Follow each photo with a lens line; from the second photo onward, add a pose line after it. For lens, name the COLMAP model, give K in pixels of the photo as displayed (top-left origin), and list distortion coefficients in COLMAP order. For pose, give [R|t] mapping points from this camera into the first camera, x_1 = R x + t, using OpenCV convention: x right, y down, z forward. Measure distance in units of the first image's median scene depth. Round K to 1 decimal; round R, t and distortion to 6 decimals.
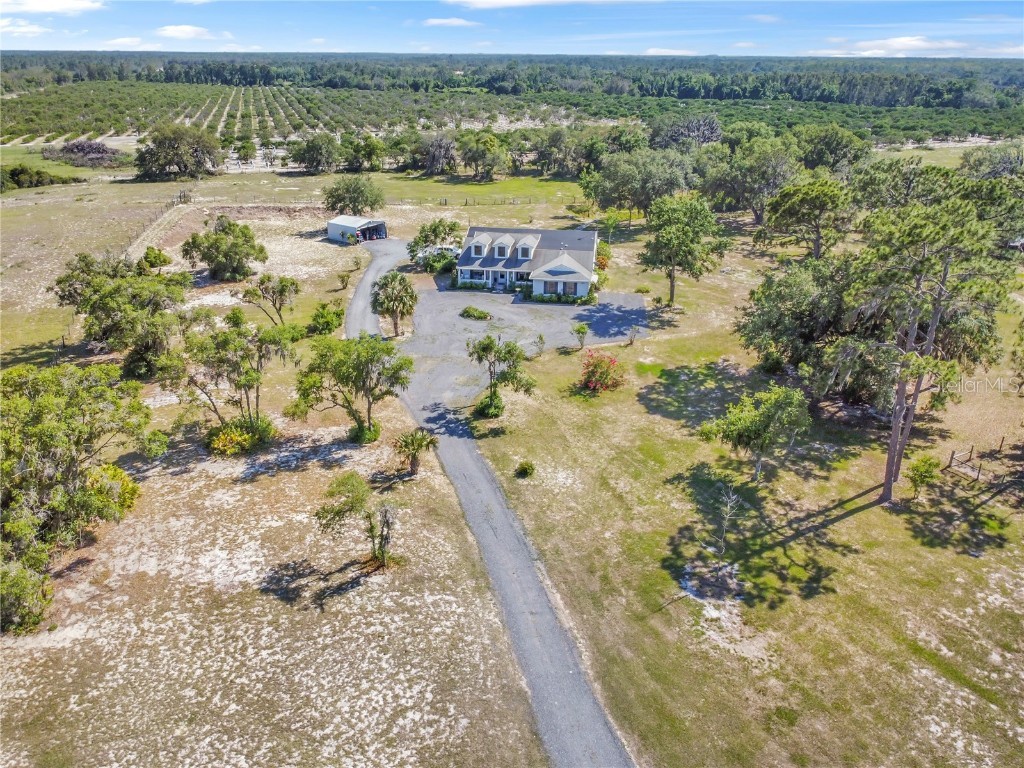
lens RADIAL K [[770.9, 0, 511.8], [0, 770.9, 380.1], [0, 0, 1]] dist [0.007408, -0.001110]
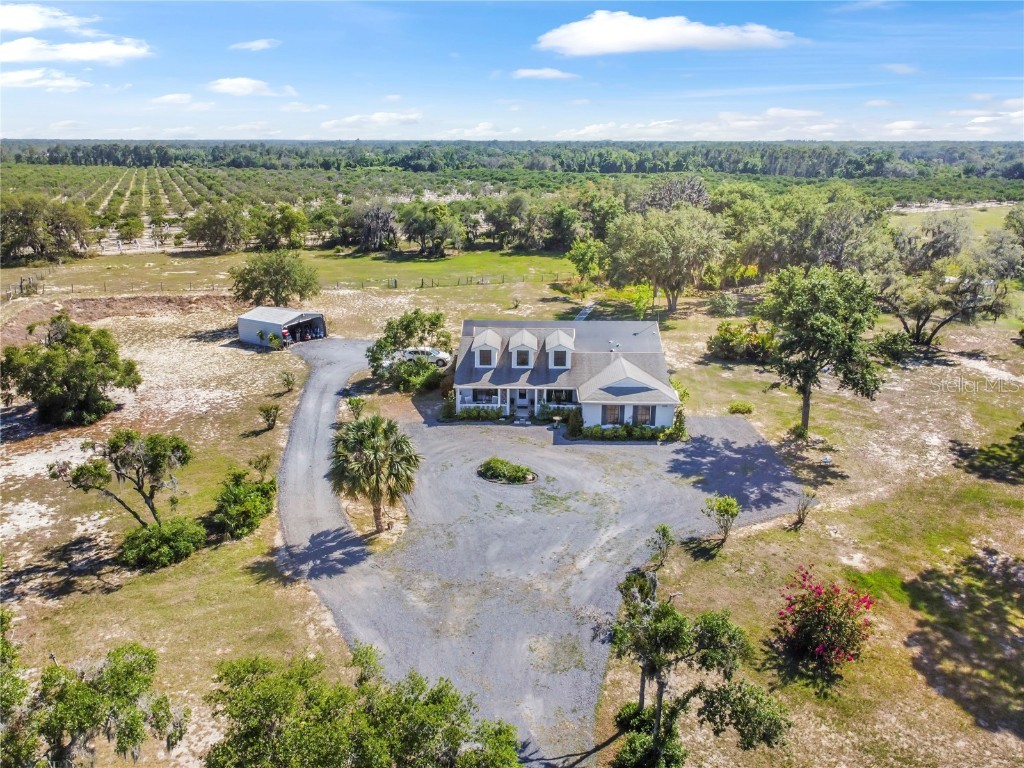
lens RADIAL K [[770.9, 0, 511.8], [0, 770.9, 380.1], [0, 0, 1]] dist [0.007408, -0.001110]
pose [[0.992851, -0.040912, 0.112127, -0.051982], [0.051746, 0.994085, -0.095480, -0.048540], [-0.107558, 0.100600, 0.989096, 0.204652]]
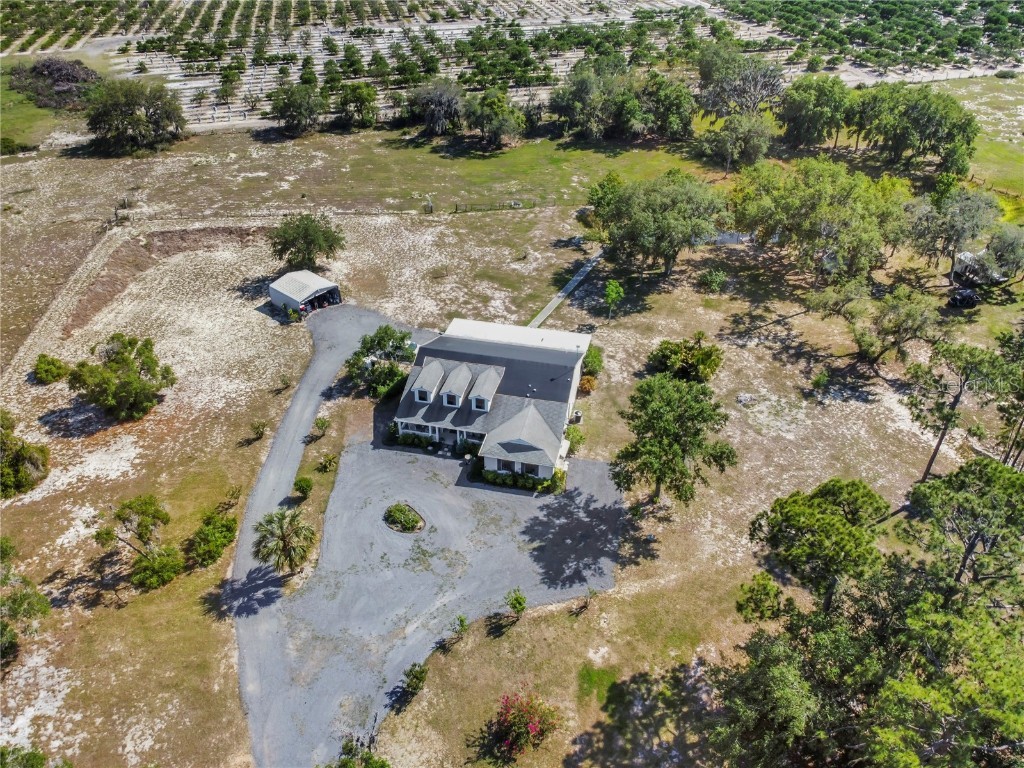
lens RADIAL K [[770.9, 0, 511.8], [0, 770.9, 380.1], [0, 0, 1]] dist [0.007408, -0.001110]
pose [[0.996834, 0.039662, -0.068911, 0.056741], [-0.023987, 0.976334, 0.214936, -0.197727], [0.075805, -0.212602, 0.974194, 0.128061]]
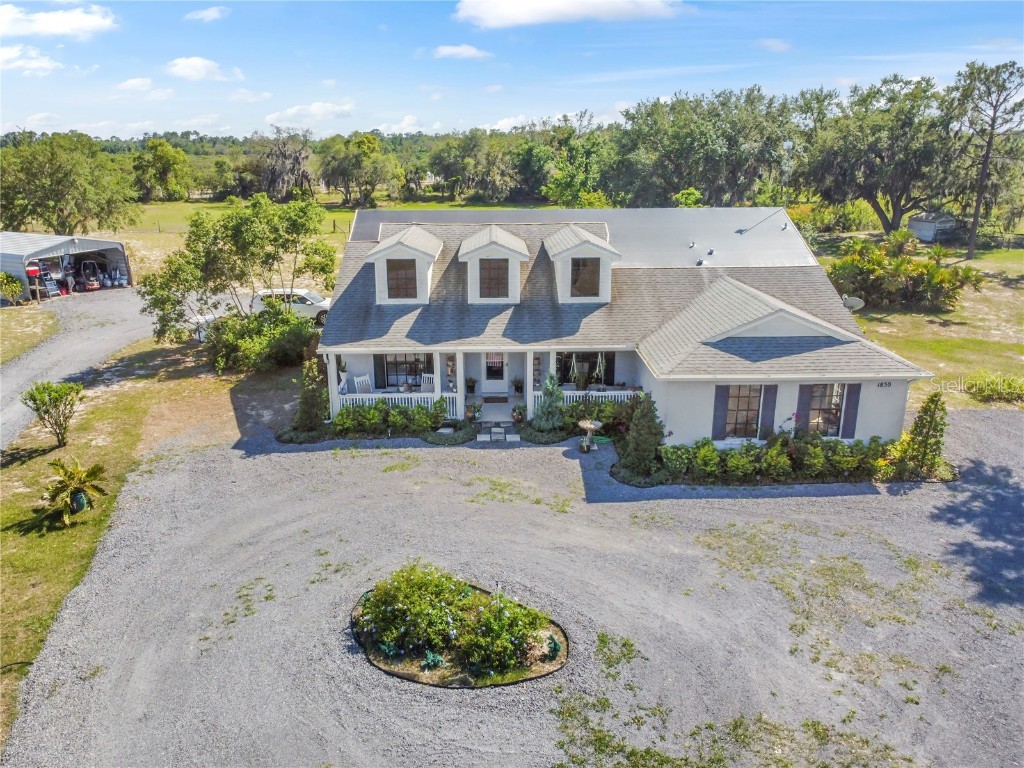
lens RADIAL K [[770.9, 0, 511.8], [0, 770.9, 380.1], [0, 0, 1]] dist [0.007408, -0.001110]
pose [[0.984240, -0.063110, 0.165194, -0.028748], [0.079389, 0.992414, -0.093869, -0.059370], [-0.158017, 0.105504, 0.981784, 0.411366]]
